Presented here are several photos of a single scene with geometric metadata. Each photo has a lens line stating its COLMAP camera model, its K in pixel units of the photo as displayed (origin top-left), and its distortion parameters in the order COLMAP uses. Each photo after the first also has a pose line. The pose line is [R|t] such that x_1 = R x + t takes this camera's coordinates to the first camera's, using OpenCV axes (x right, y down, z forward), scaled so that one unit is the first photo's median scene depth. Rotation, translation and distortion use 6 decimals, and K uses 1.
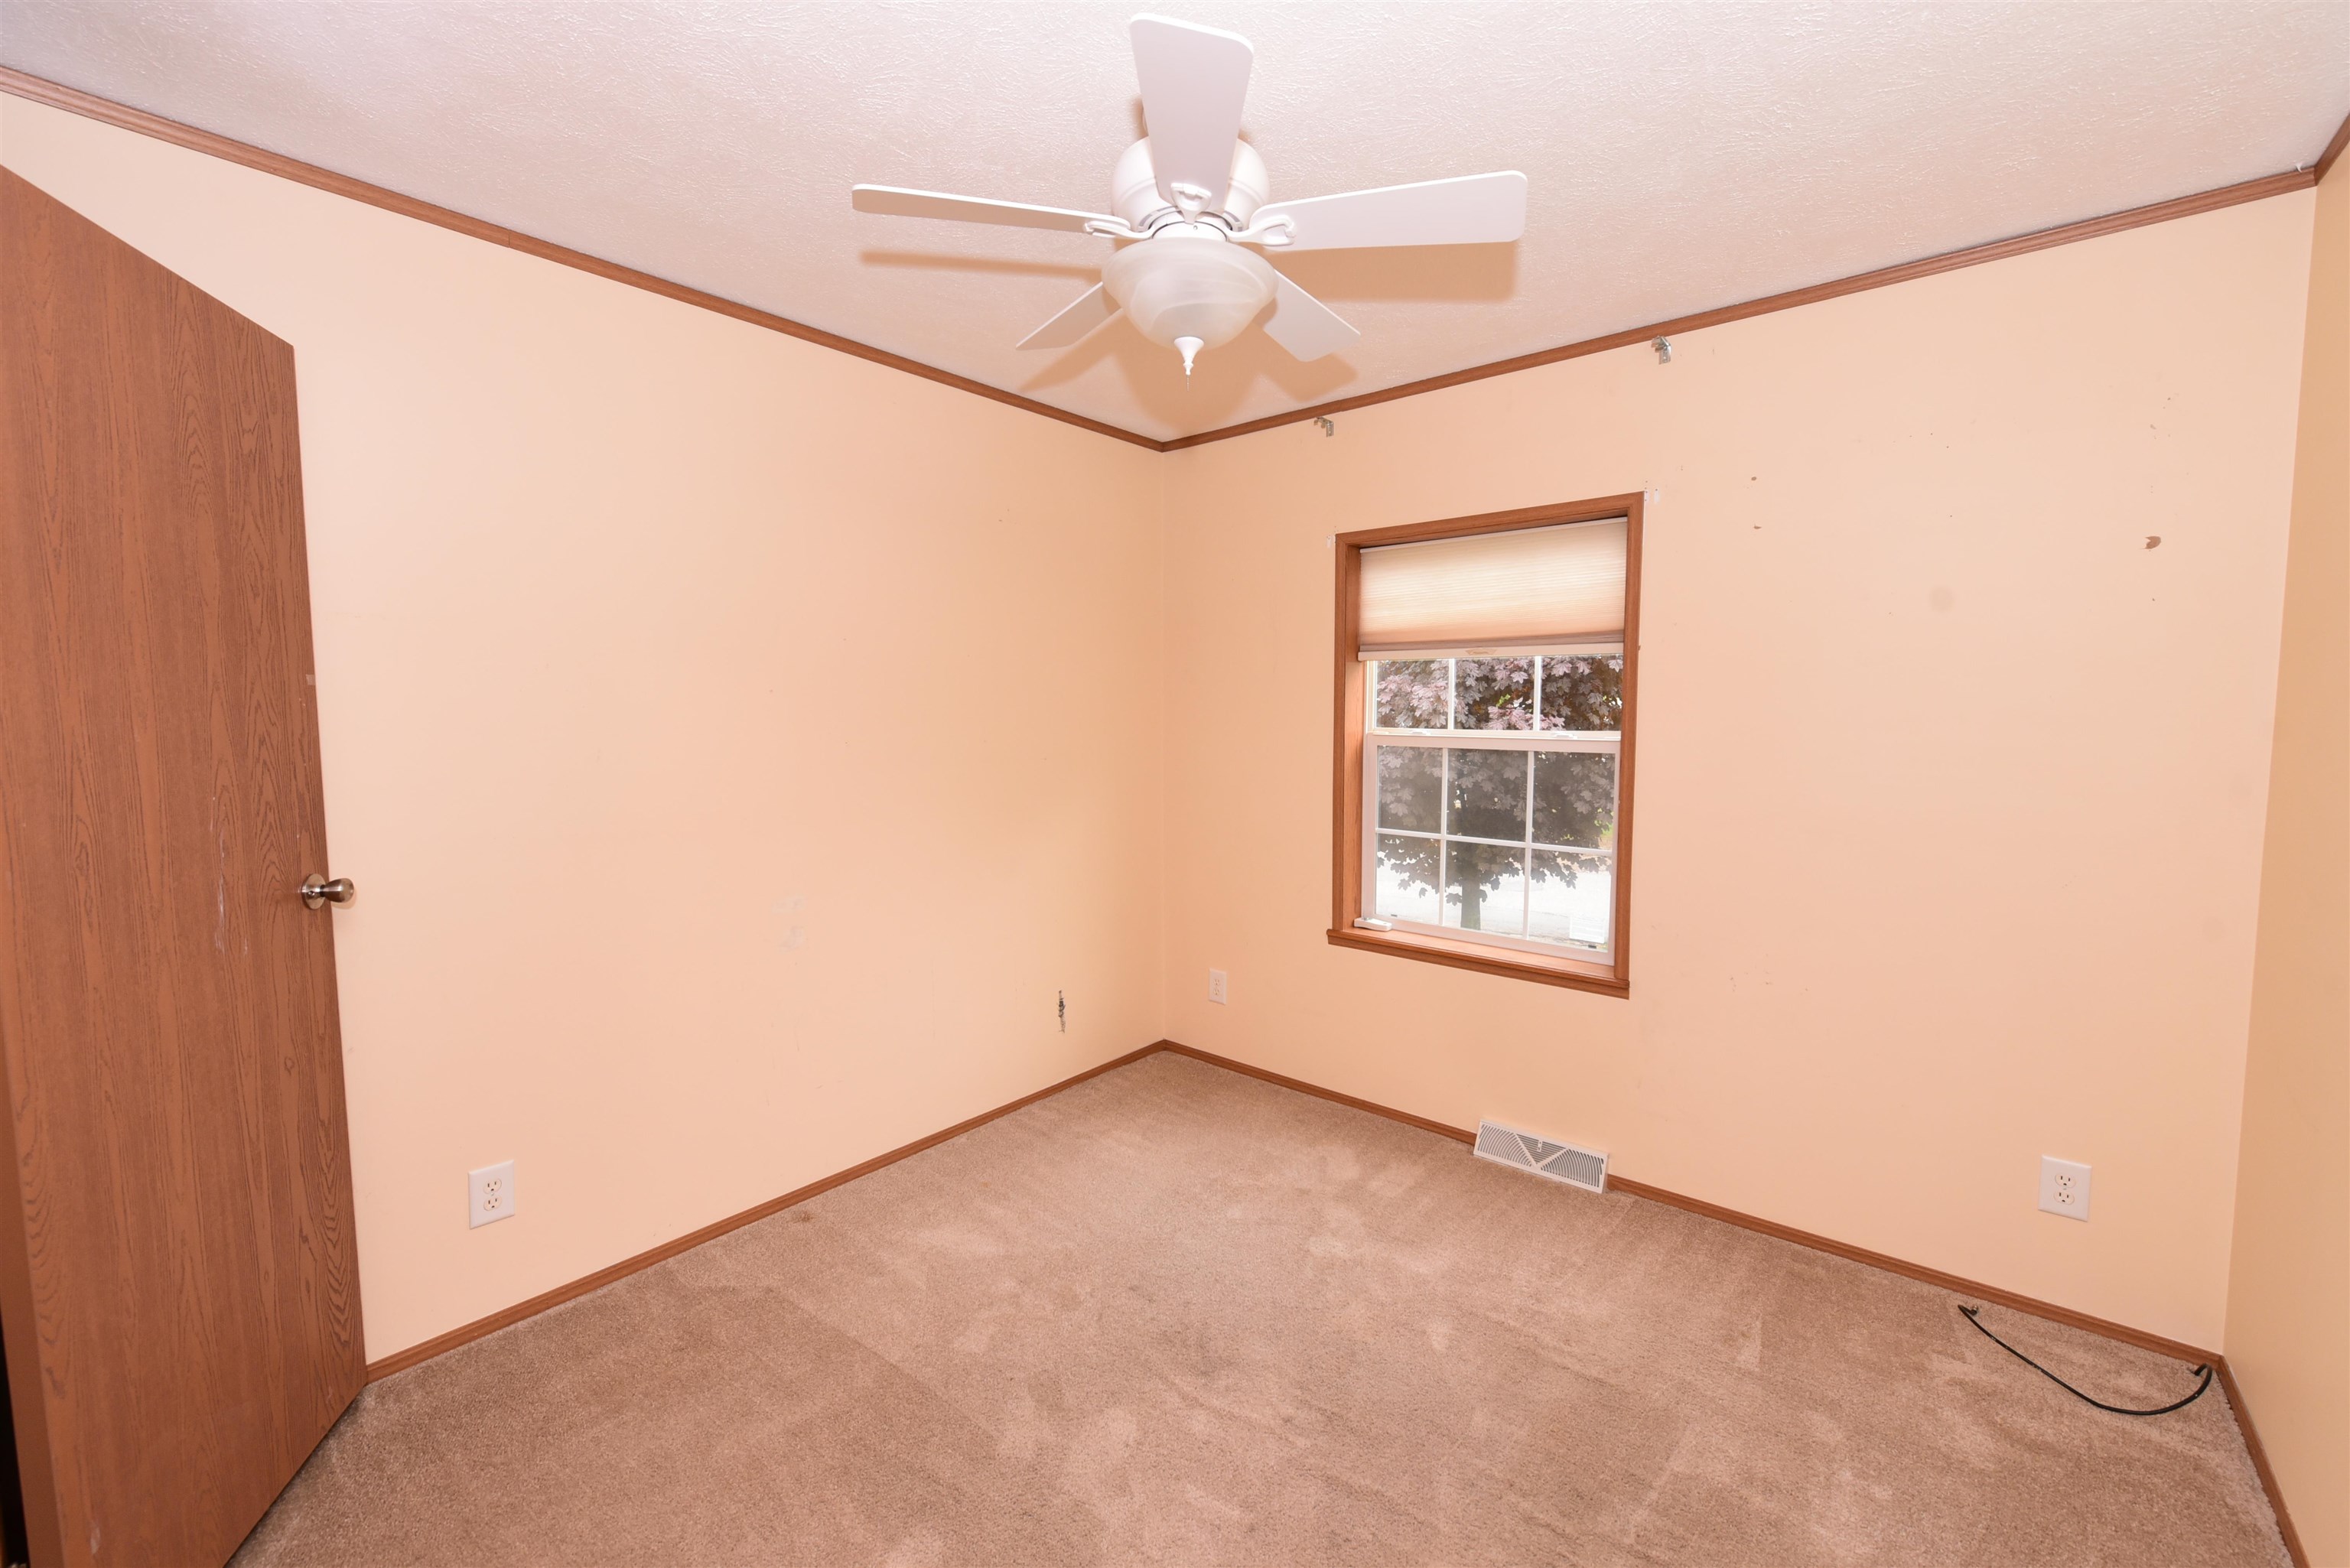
lens RADIAL K [[930.4, 0, 1187.4], [0, 930.4, 782.3], [0, 0, 1]] dist [-0.007682, -0.000422]
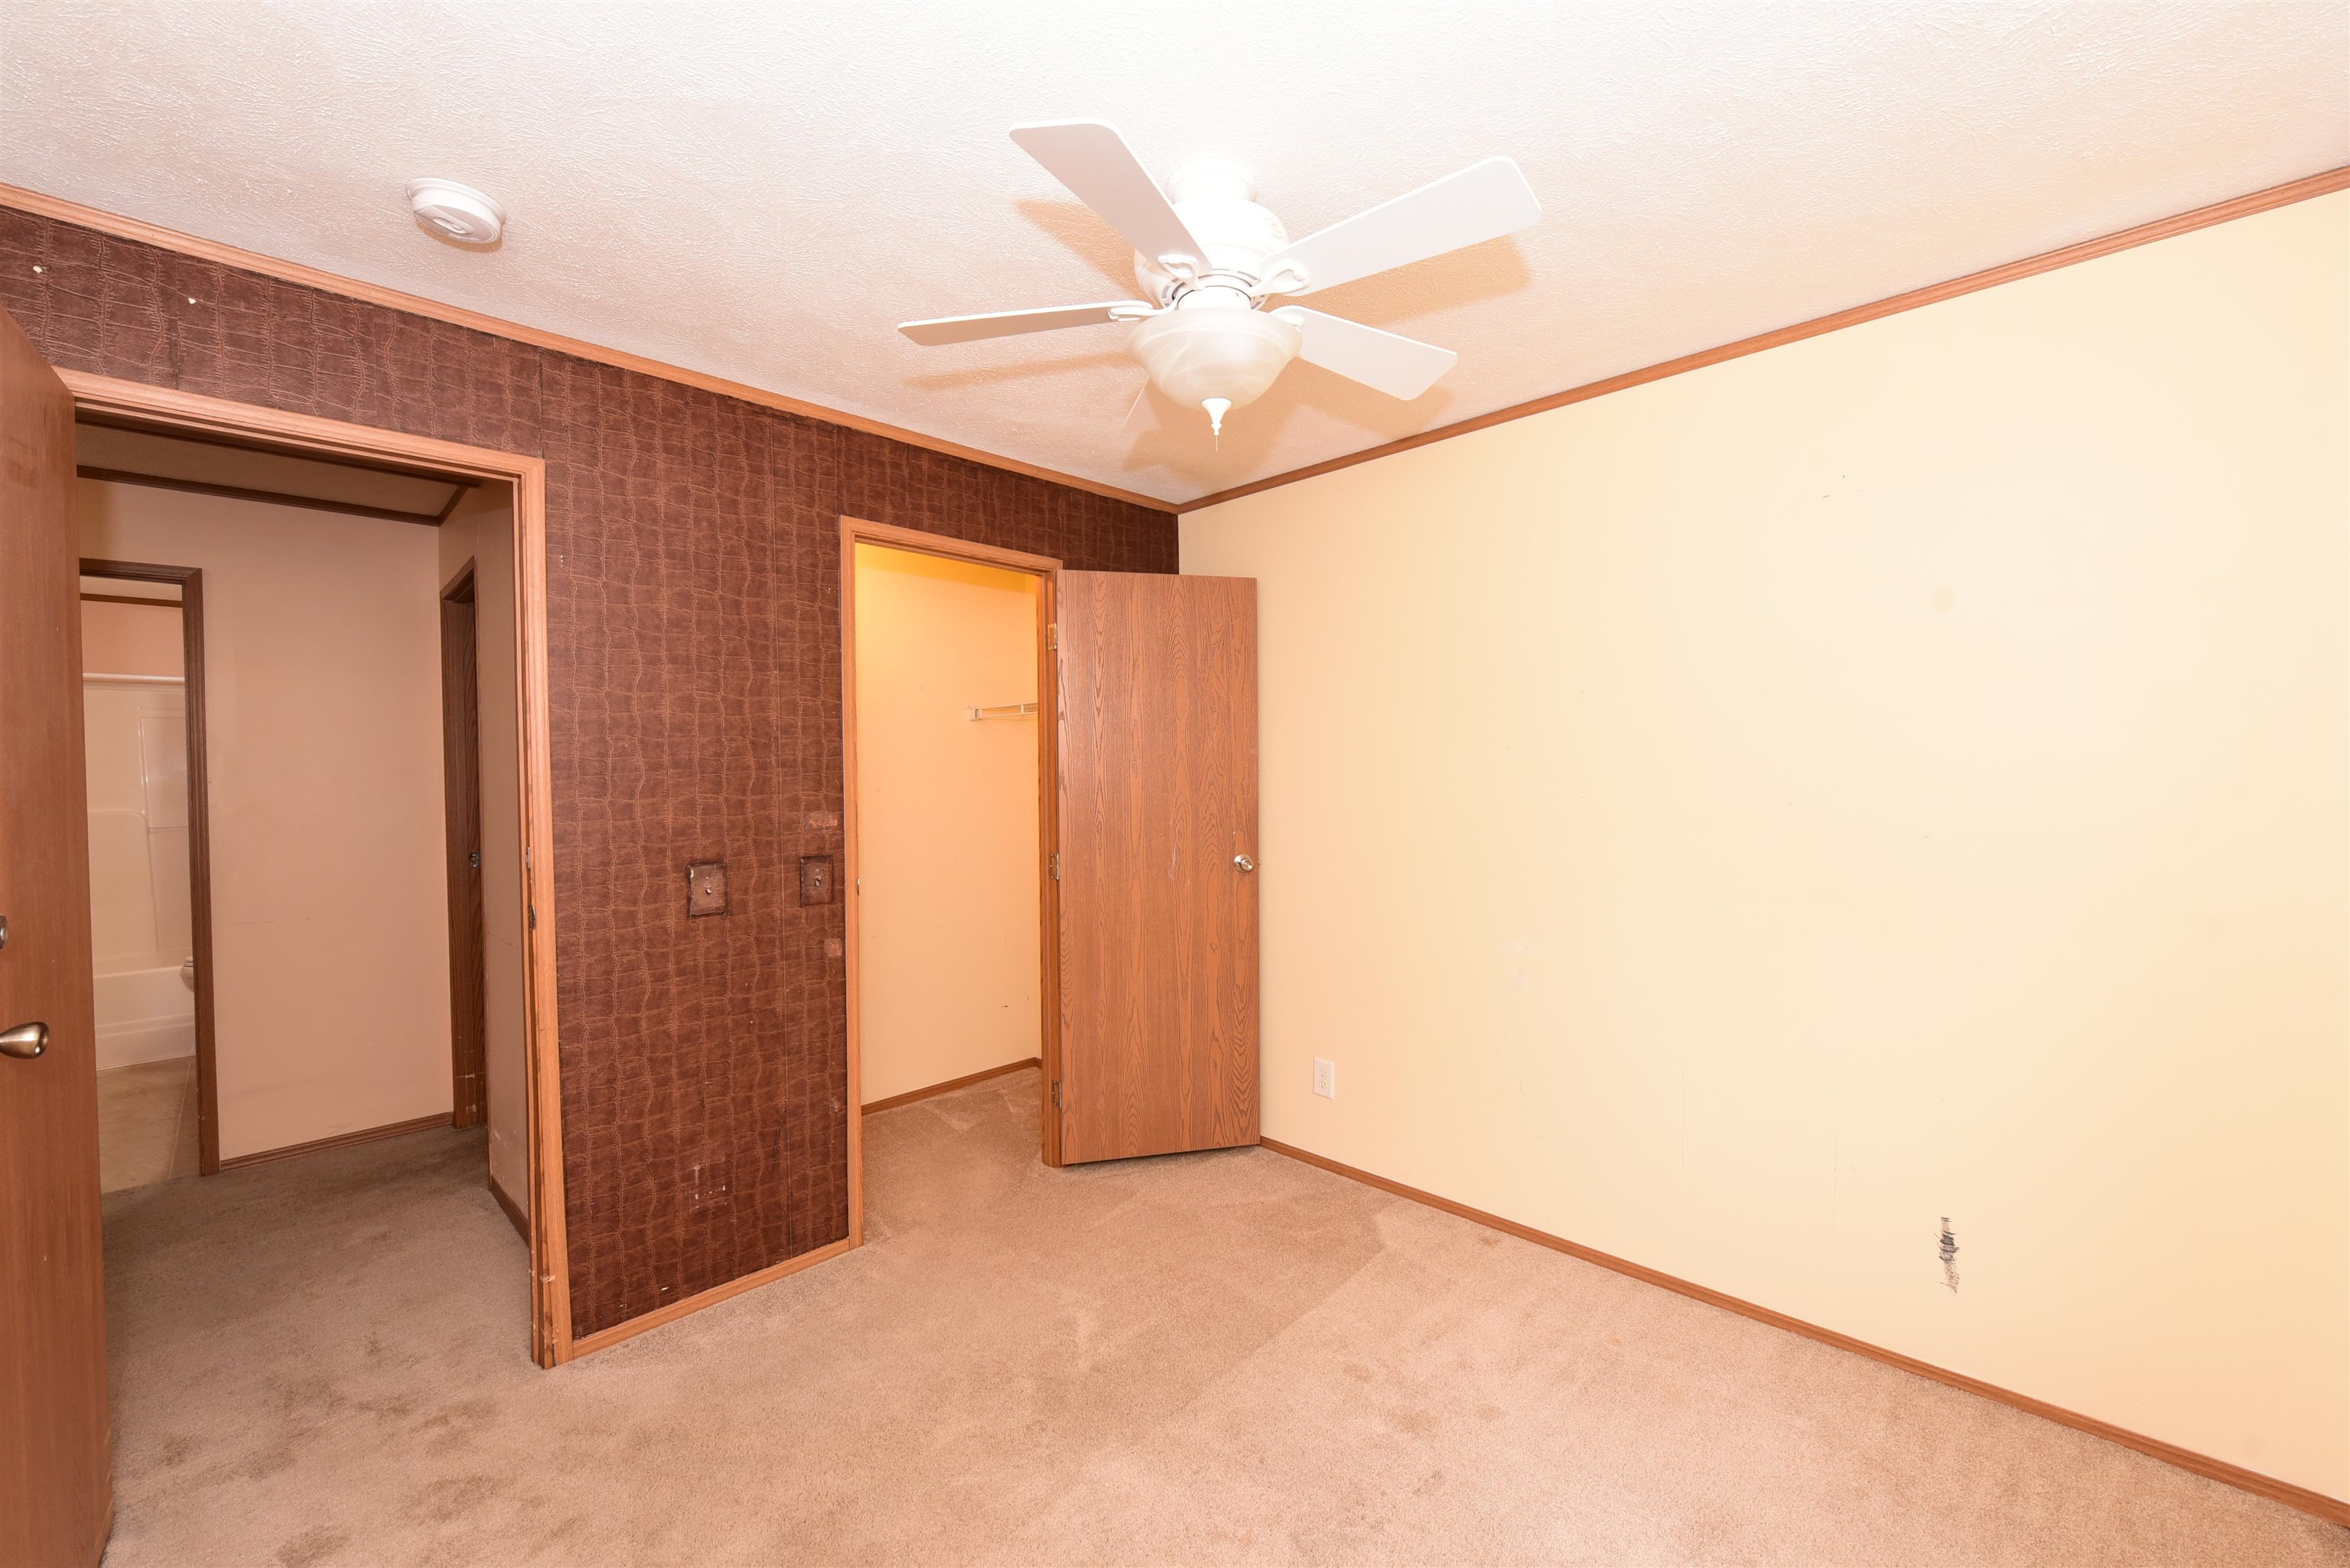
lens RADIAL K [[934.6, 0, 1175.0], [0, 934.6, 784.0], [0, 0, 1]] dist [-0.003478, -0.000402]
pose [[-0.088157, 0.014077, -0.996007, 1.024813], [-0.064893, 0.997695, 0.019844, -0.076866], [0.993991, 0.066383, -0.087040, 1.068490]]
